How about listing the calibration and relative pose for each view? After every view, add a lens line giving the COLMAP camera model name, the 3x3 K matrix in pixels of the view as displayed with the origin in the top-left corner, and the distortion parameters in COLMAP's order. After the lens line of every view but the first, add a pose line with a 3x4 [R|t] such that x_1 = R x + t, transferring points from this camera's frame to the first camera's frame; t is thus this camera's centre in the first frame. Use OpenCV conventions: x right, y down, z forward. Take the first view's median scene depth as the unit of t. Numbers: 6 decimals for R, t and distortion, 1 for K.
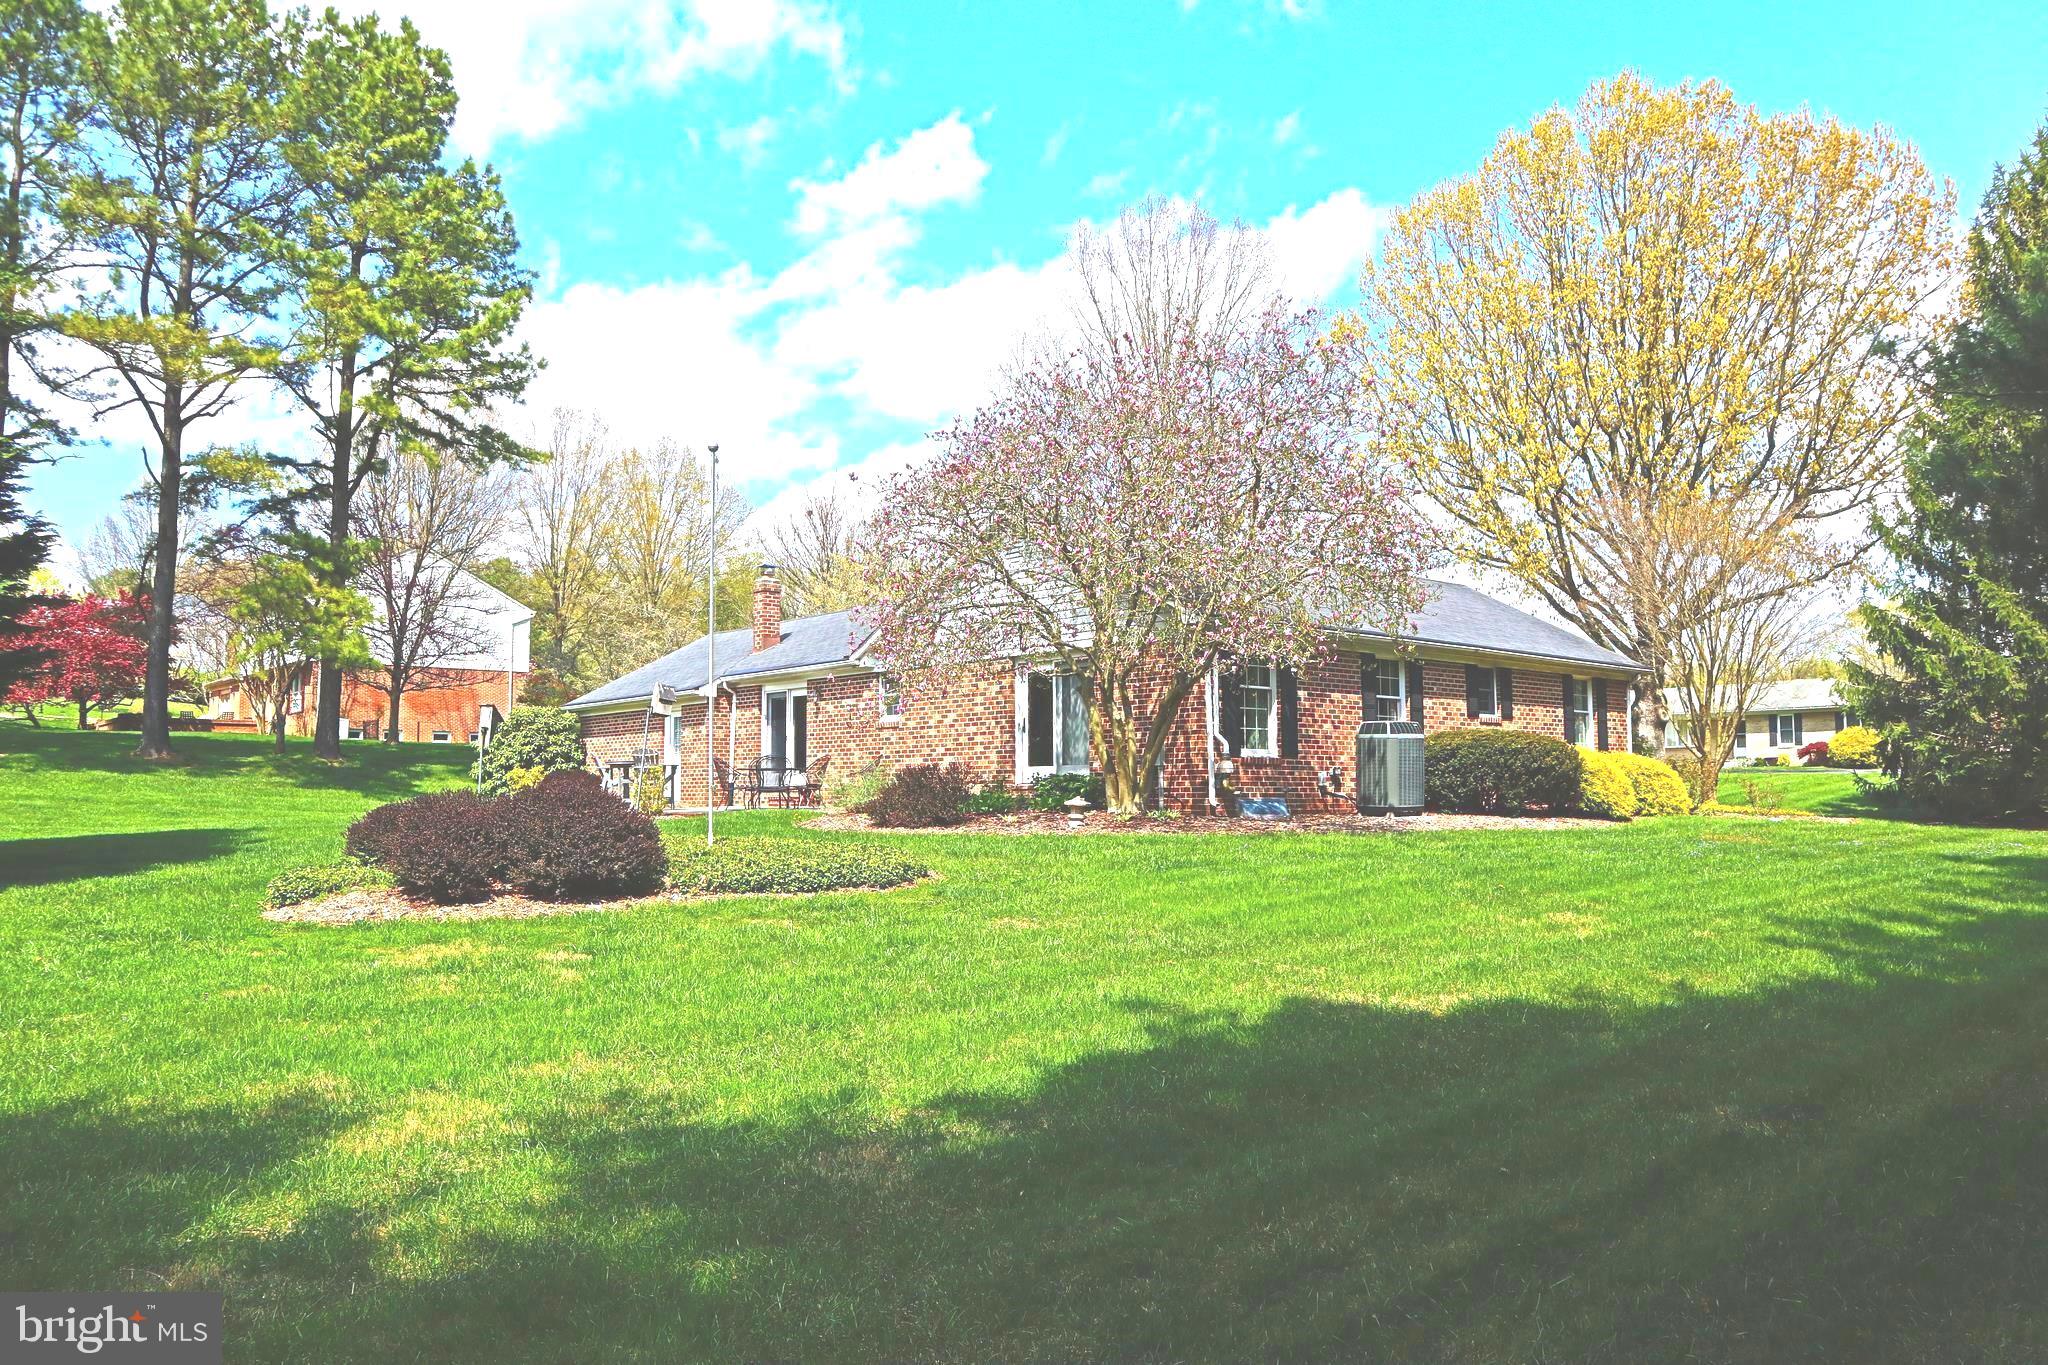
lens RADIAL K [[1524.2, 0, 1046.6], [0, 1524.2, 681.2], [0, 0, 1]] dist [-0.106392, 0.075474]
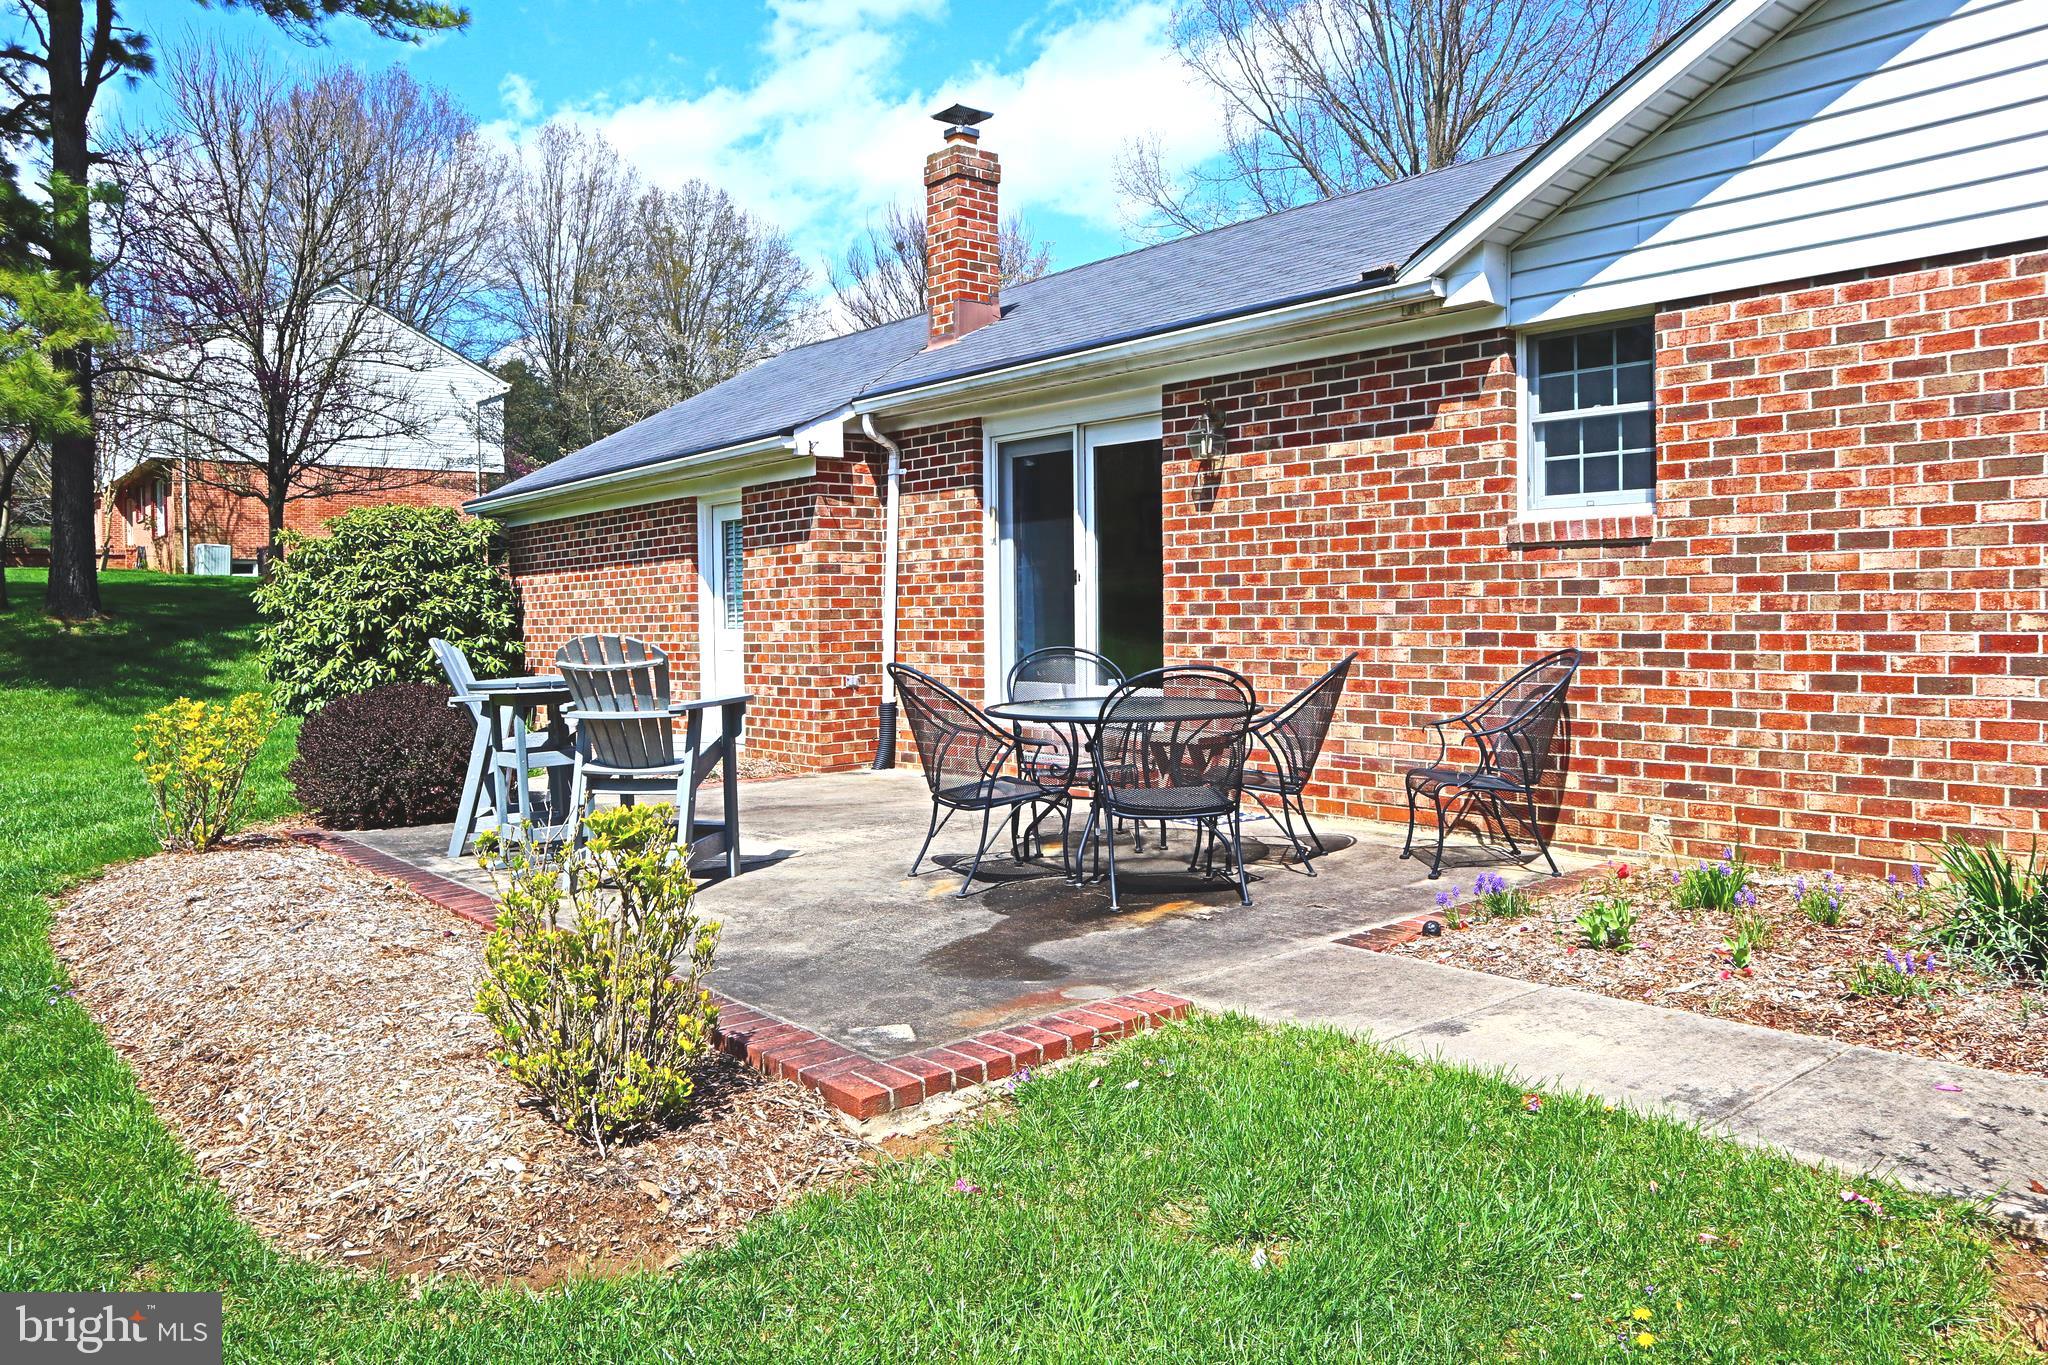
lens RADIAL K [[1524.2, 0, 1075.9], [0, 1524.2, 713.5], [0, 0, 1]] dist [-0.106392, 0.075474]
pose [[0.999947, -0.004320, -0.009398, -0.173459], [0.005574, 0.990452, 0.137749, 0.022161], [0.008713, -0.137794, 0.990423, 0.696986]]
